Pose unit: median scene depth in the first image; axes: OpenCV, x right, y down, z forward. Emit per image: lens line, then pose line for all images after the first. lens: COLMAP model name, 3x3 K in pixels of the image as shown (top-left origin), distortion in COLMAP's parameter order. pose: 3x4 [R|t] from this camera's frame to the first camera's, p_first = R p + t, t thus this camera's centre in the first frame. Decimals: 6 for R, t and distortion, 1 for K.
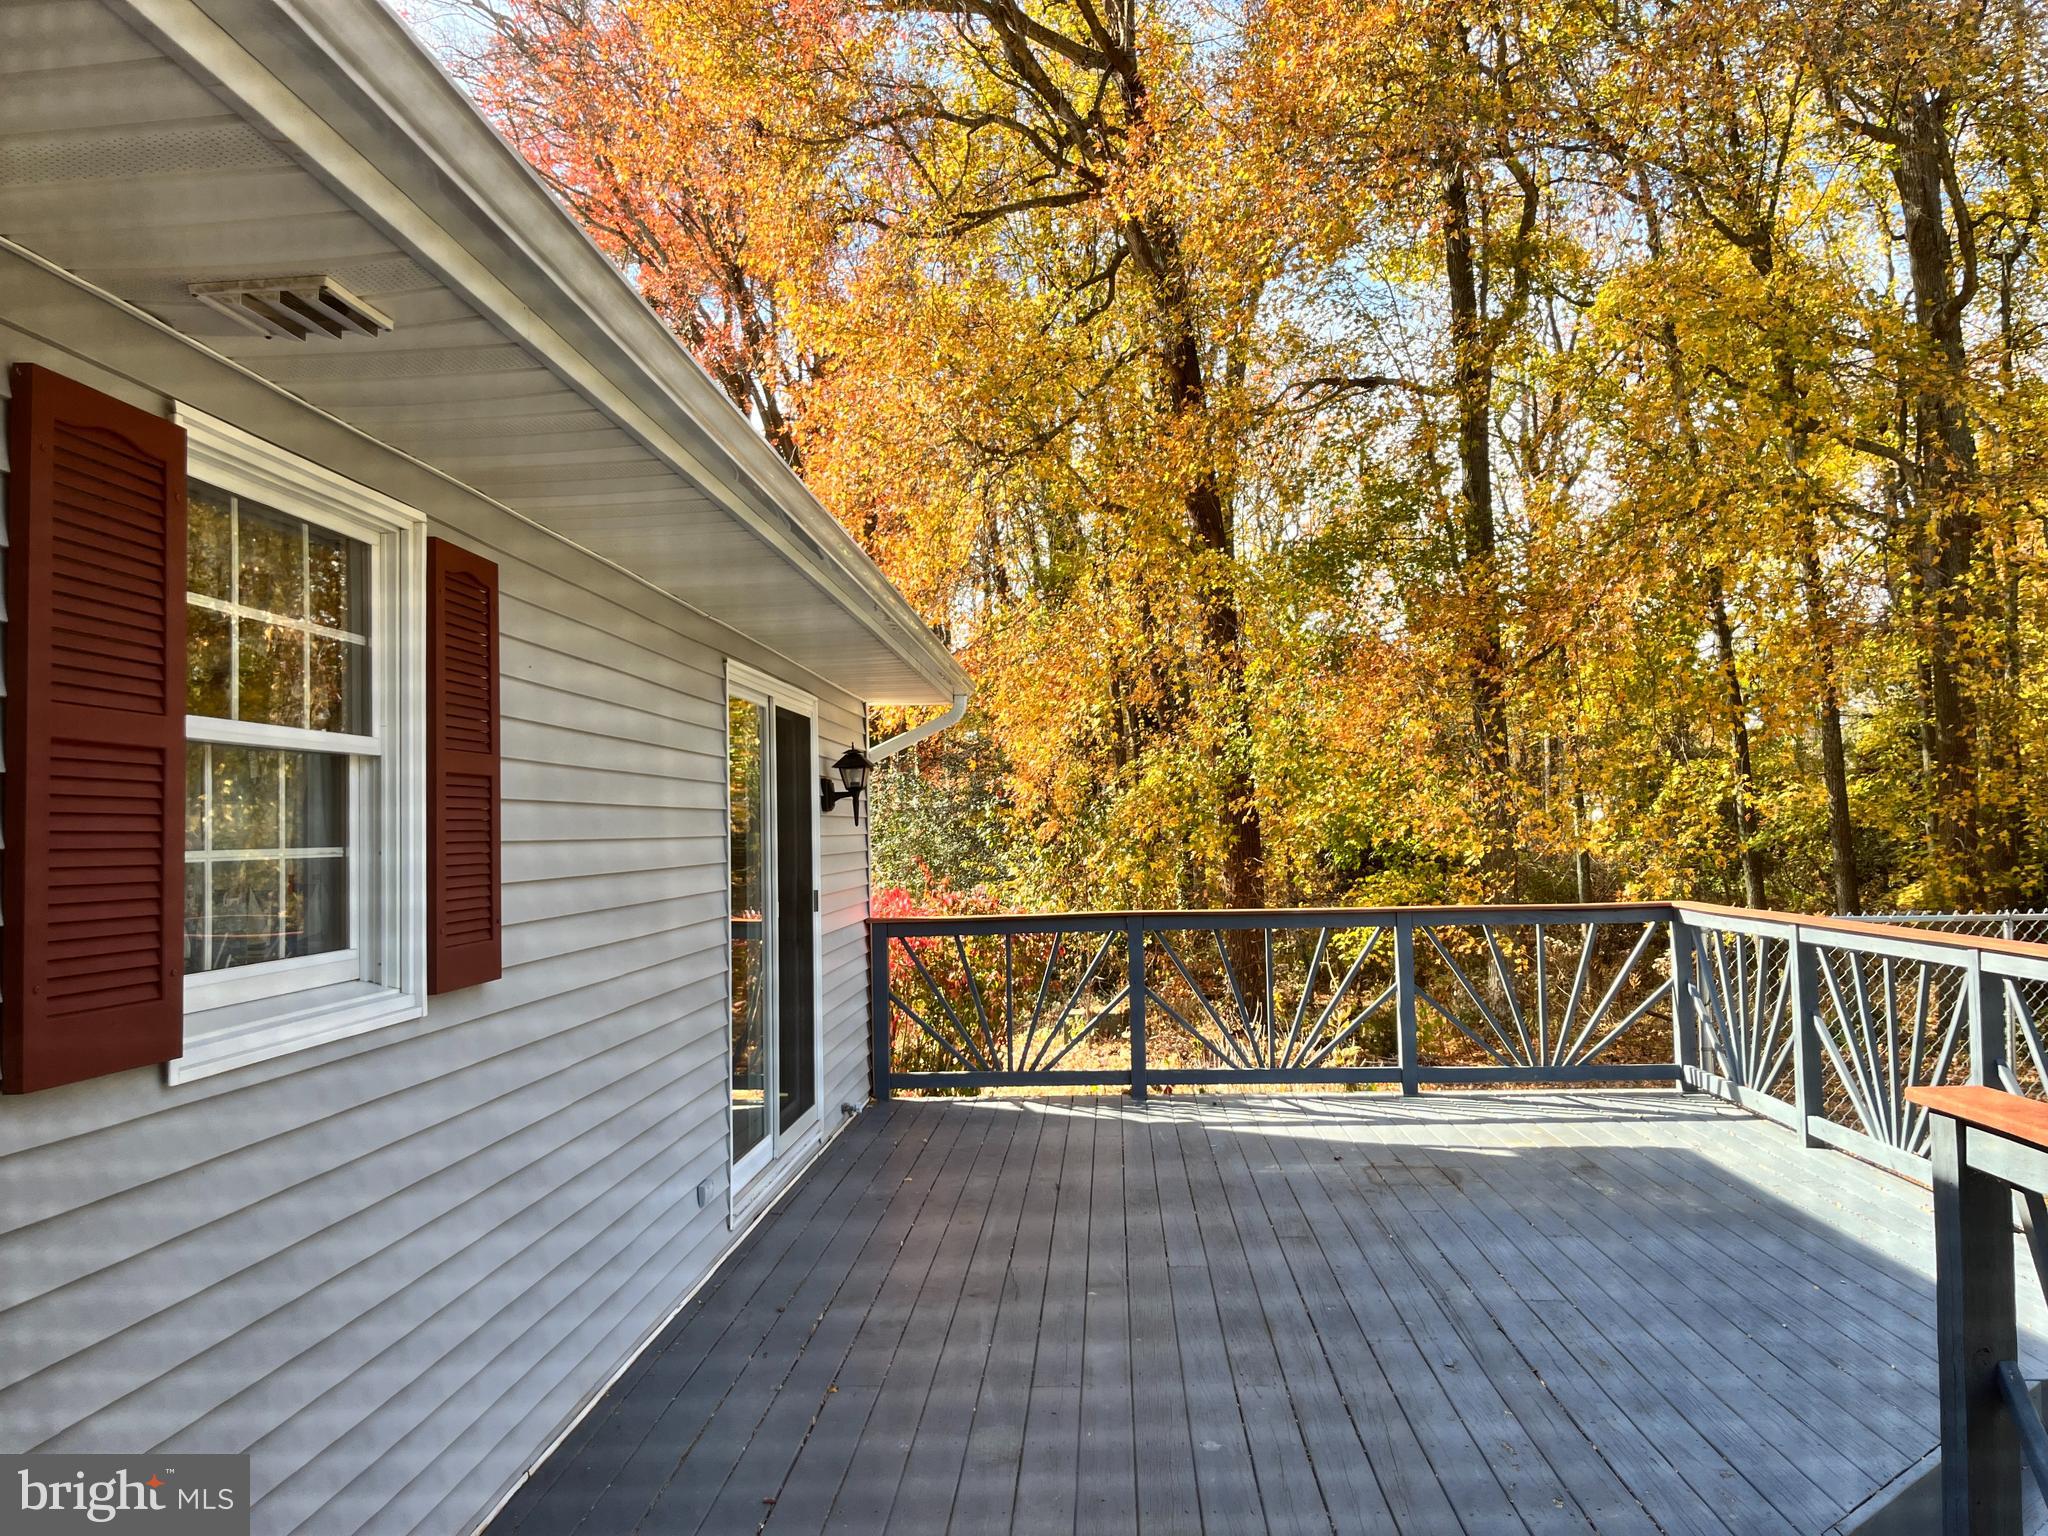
lens RADIAL K [[1543.1, 0, 1023.1], [0, 1543.1, 769.3], [0, 0, 1]] dist [0.001514, 0.000210]
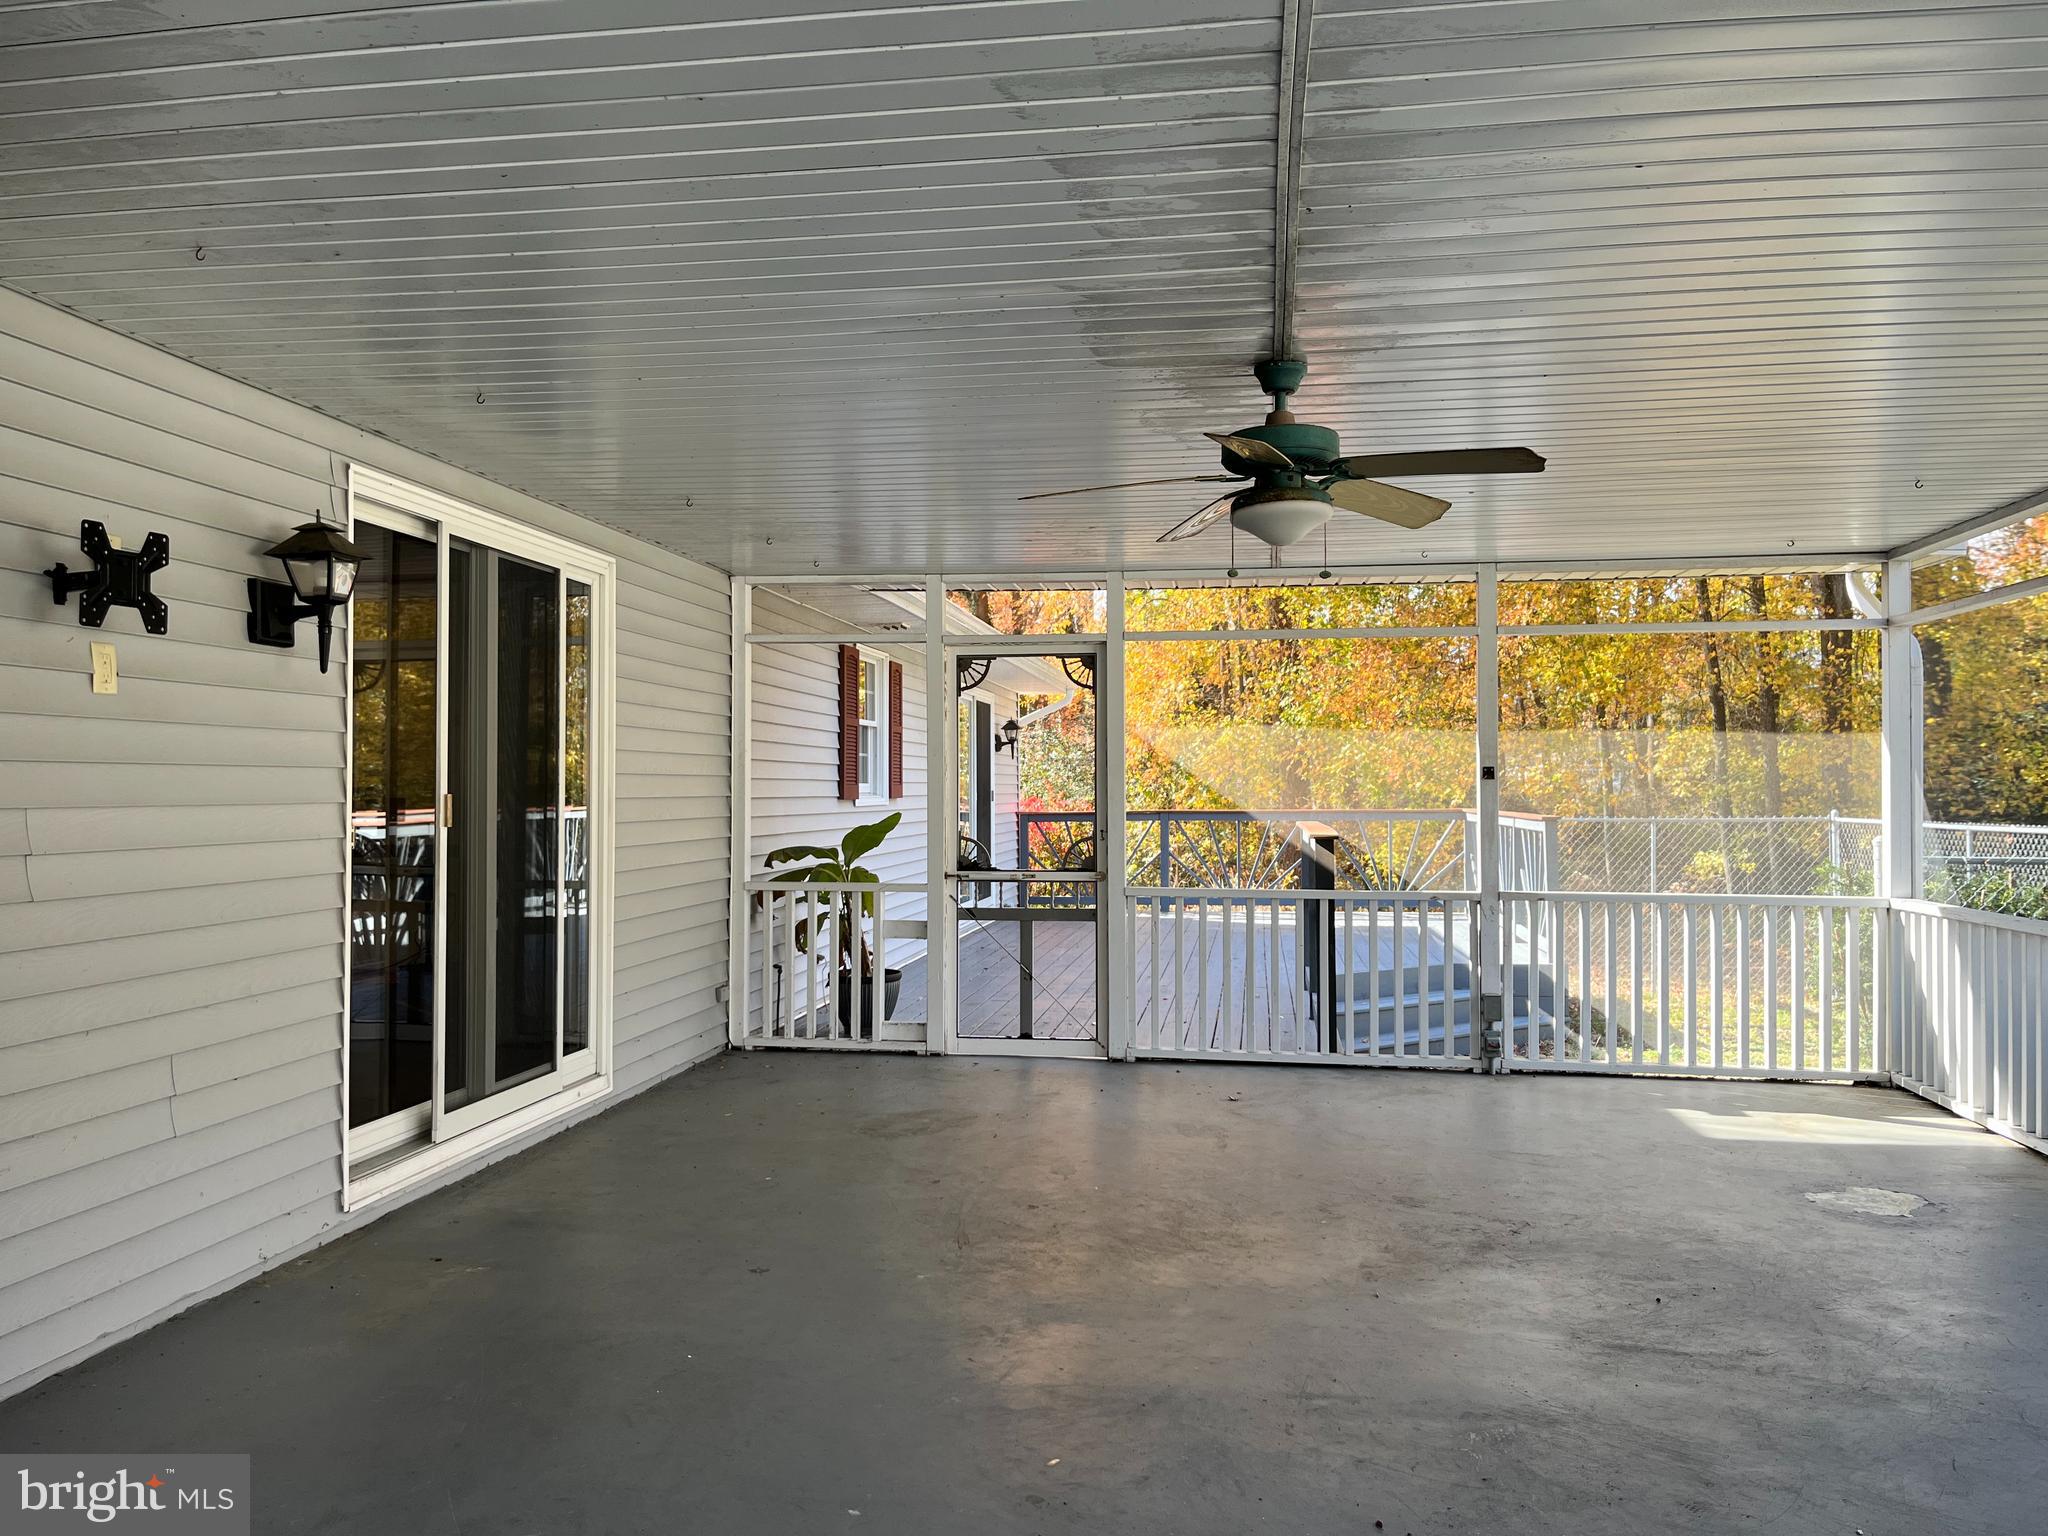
lens RADIAL K [[1543.1, 0, 1022.4], [0, 1543.1, 771.8], [0, 0, 1]] dist [0.001514, 0.000210]
pose [[0.995166, 0.016217, -0.096864, 0.090542], [-0.013413, 0.999474, 0.029523, -0.005006], [0.097292, -0.028081, 0.994860, -0.912040]]
